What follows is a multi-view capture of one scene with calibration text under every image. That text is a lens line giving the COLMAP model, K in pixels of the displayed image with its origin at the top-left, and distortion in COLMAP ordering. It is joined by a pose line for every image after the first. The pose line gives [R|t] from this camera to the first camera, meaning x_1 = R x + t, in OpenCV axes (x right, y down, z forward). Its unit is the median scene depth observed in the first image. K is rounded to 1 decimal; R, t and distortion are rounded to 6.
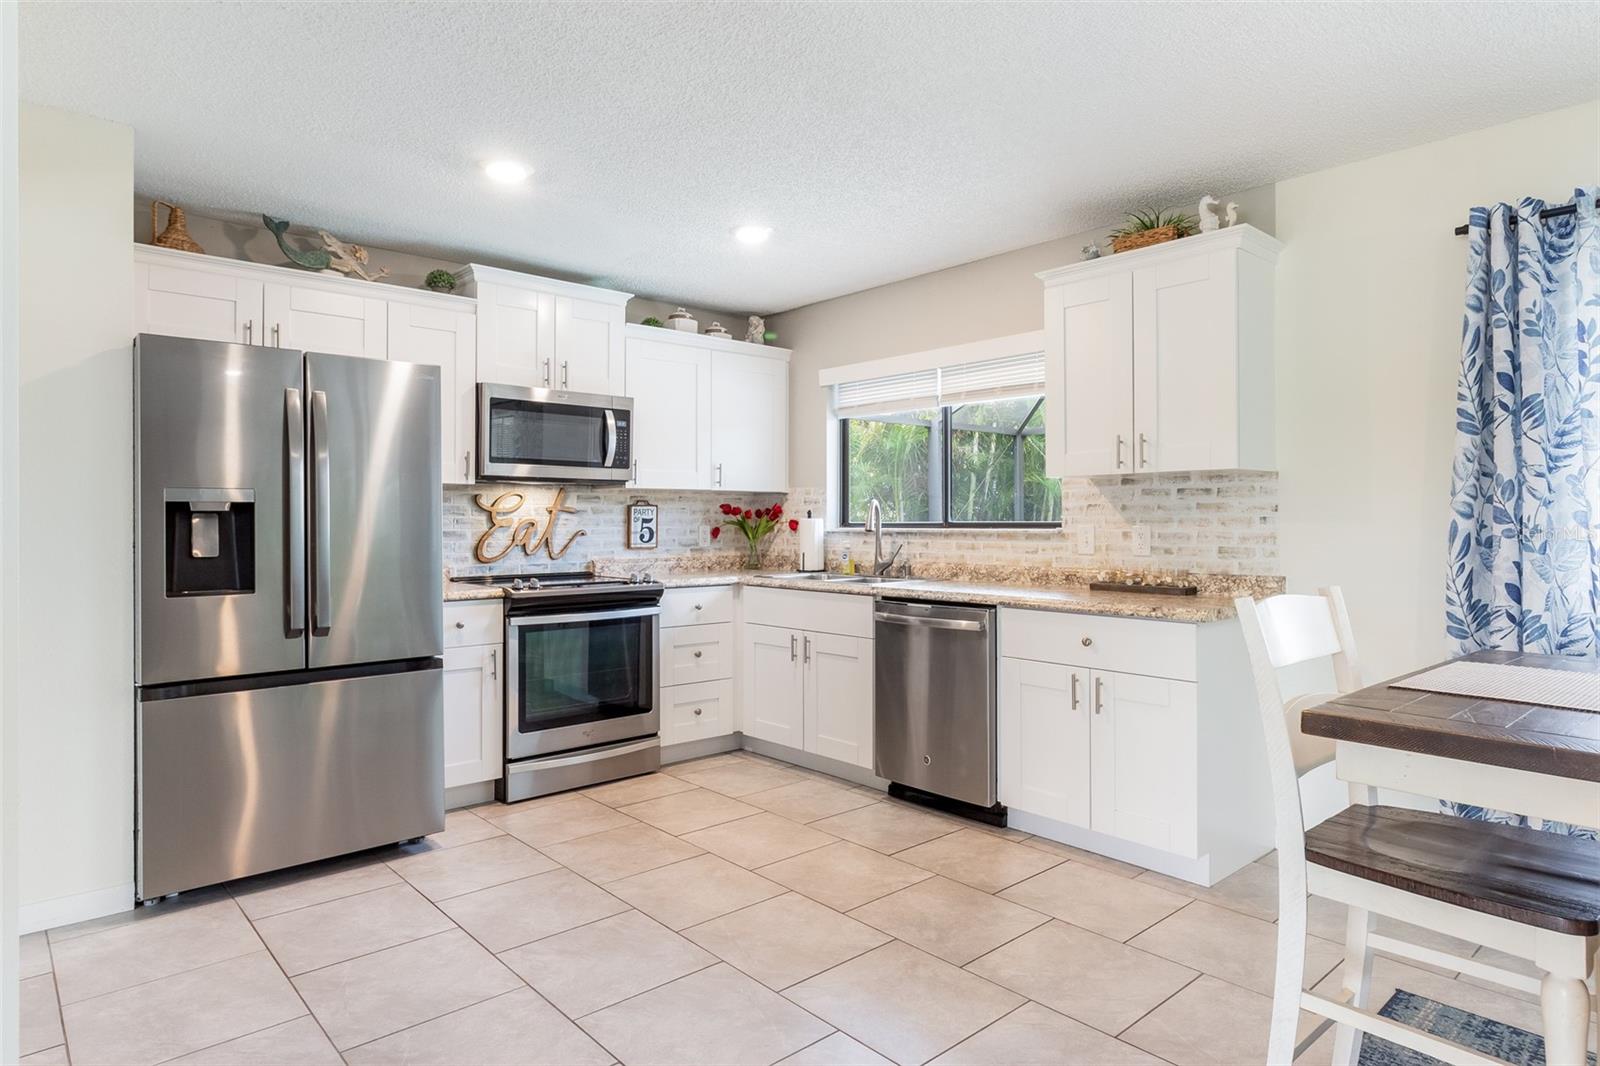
lens RADIAL K [[934.7, 0, 797.2], [0, 934.7, 513.4], [0, 0, 1]] dist [0.005229, -0.004005]
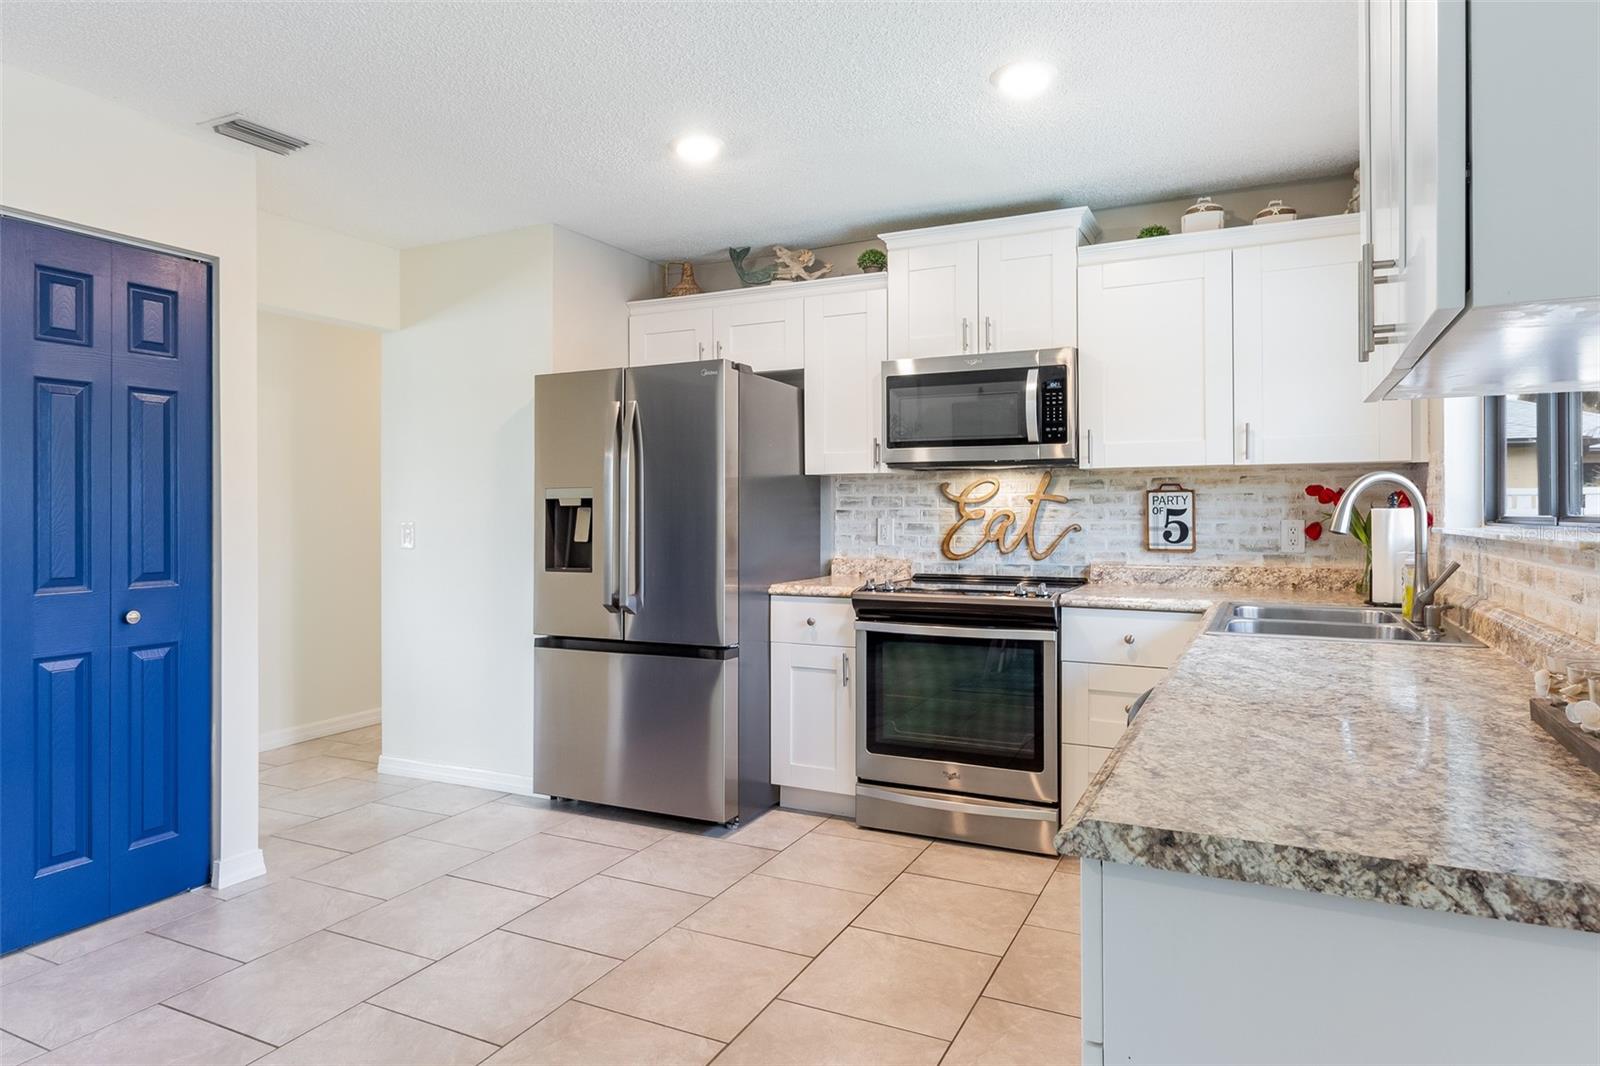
lens RADIAL K [[934.7, 0, 745.2], [0, 934.7, 503.4], [0, 0, 1]] dist [0.005229, -0.004005]
pose [[0.373928, -0.008644, -0.927418, 0.403916], [0.008901, 0.999944, -0.005732, 0.002539], [0.927415, -0.006111, 0.373984, 0.466330]]
